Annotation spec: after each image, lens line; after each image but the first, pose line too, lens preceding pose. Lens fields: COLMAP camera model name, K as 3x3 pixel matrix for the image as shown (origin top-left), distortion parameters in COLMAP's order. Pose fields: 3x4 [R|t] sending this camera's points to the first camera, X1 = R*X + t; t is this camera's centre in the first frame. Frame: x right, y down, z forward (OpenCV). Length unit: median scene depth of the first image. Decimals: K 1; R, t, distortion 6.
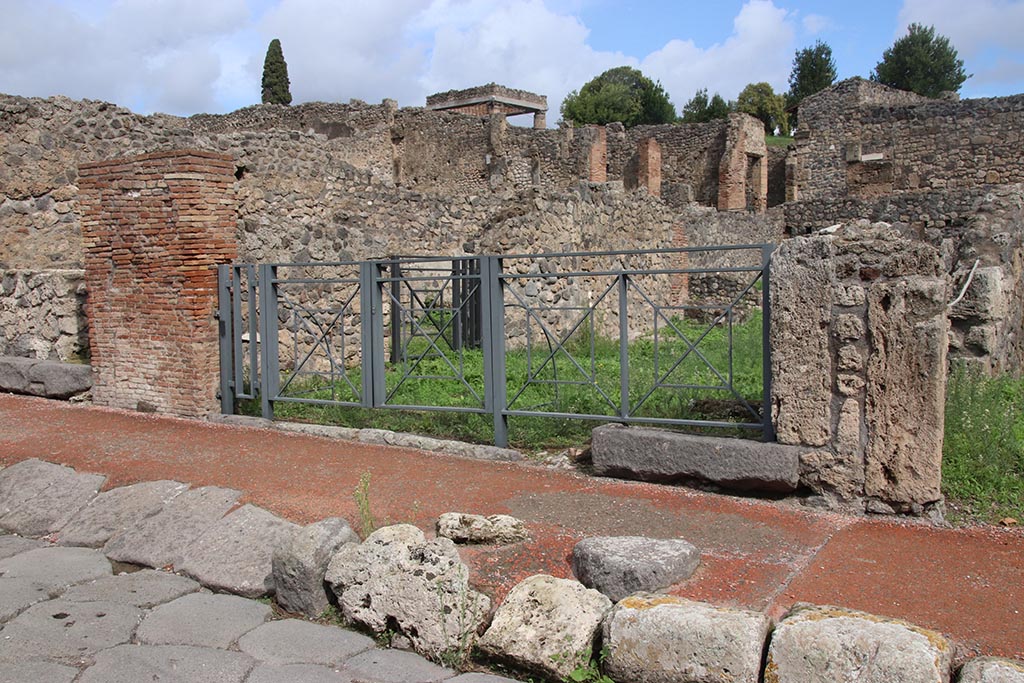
lens RADIAL K [[996.8, 0, 510.5], [0, 996.8, 337.3], [0, 0, 1]] dist [-0.005577, 0.000000]
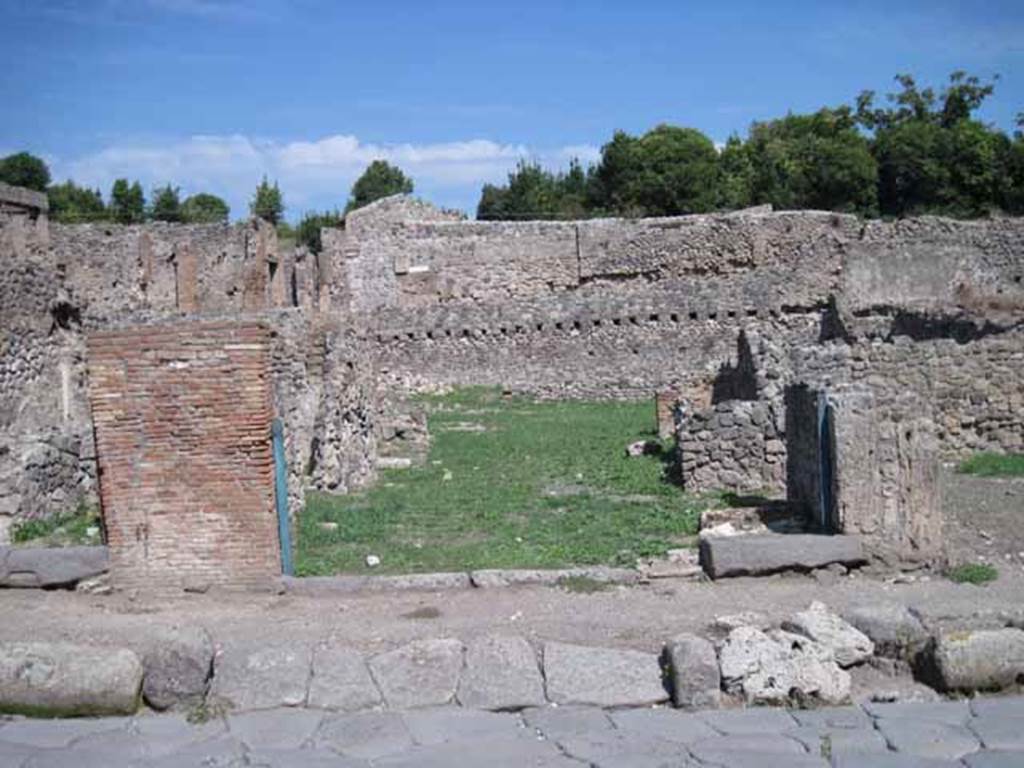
lens RADIAL K [[1051.1, 0, 514.2], [0, 1051.1, 386.1], [0, 0, 1]] dist [-0.105475, 0.000000]
pose [[0.841199, -0.047800, 0.538609, -0.182257], [0.072018, 0.997115, -0.023986, -0.021102], [-0.535908, 0.058966, 0.842215, -0.008025]]
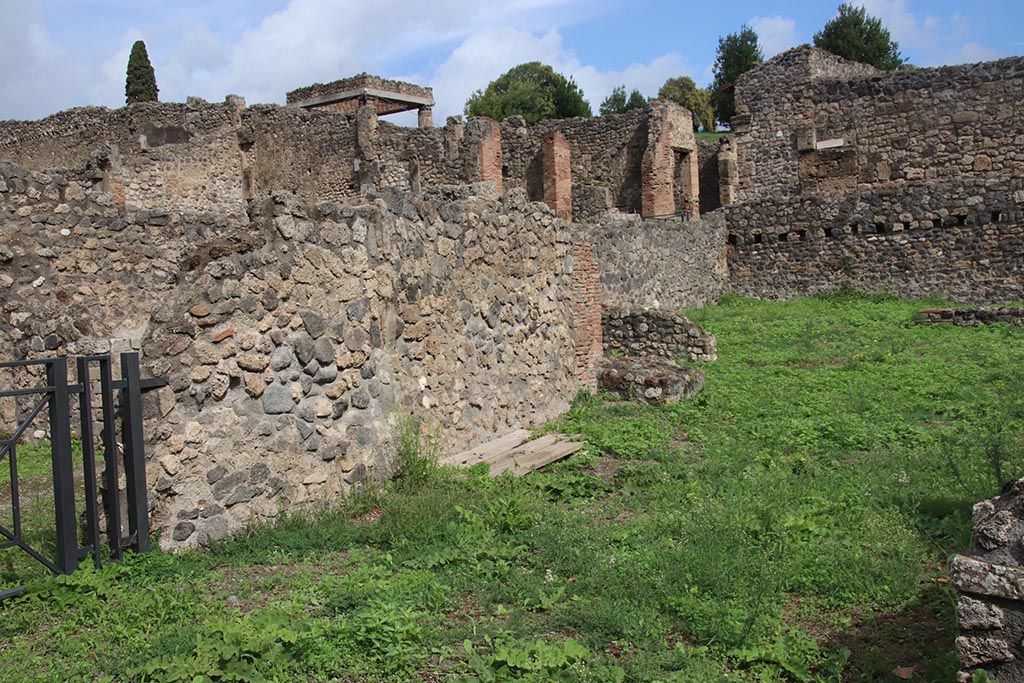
lens RADIAL K [[1044.9, 0, 518.0], [0, 1044.9, 333.8], [0, 0, 1]] dist [0.022258, 0.000000]
pose [[0.995617, -0.047168, 0.080756, 0.042194], [0.048788, 0.998643, -0.018196, -0.027786], [-0.079788, 0.022056, 0.996568, 0.199952]]
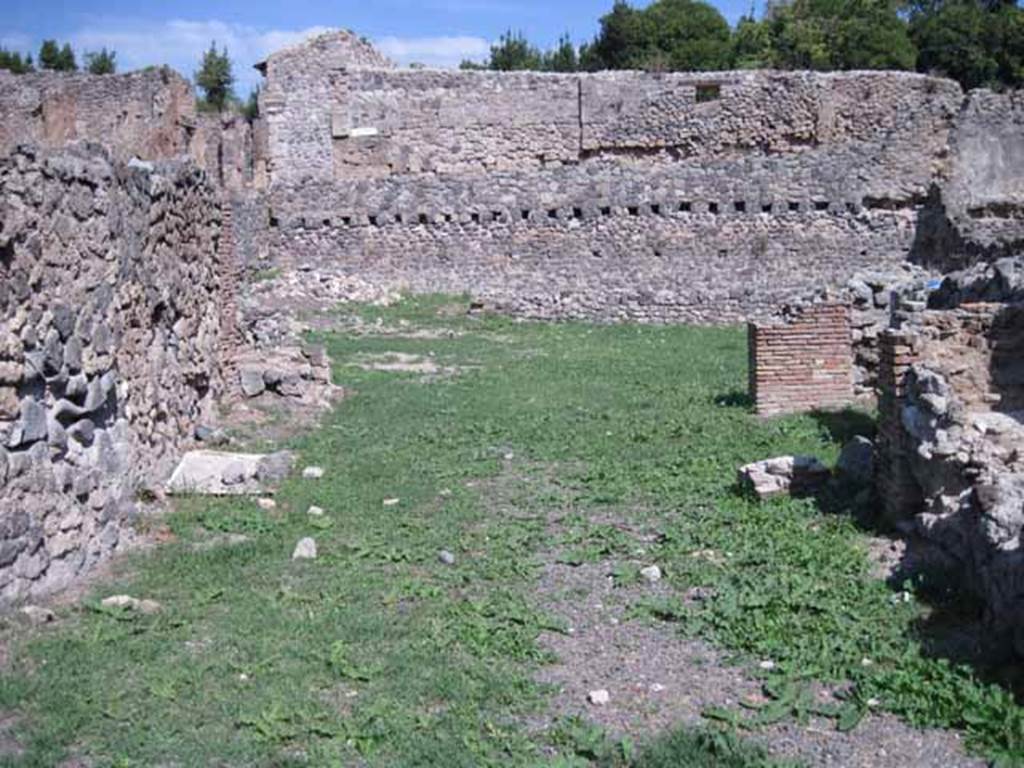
lens RADIAL K [[1051.1, 0, 521.2], [0, 1051.1, 382.3], [0, 0, 1]] dist [-0.105475, 0.000000]
pose [[0.825365, -0.070026, 0.560240, -0.017165], [0.038800, 0.996968, 0.067452, -0.034386], [-0.563265, -0.033936, 0.825579, 0.248127]]
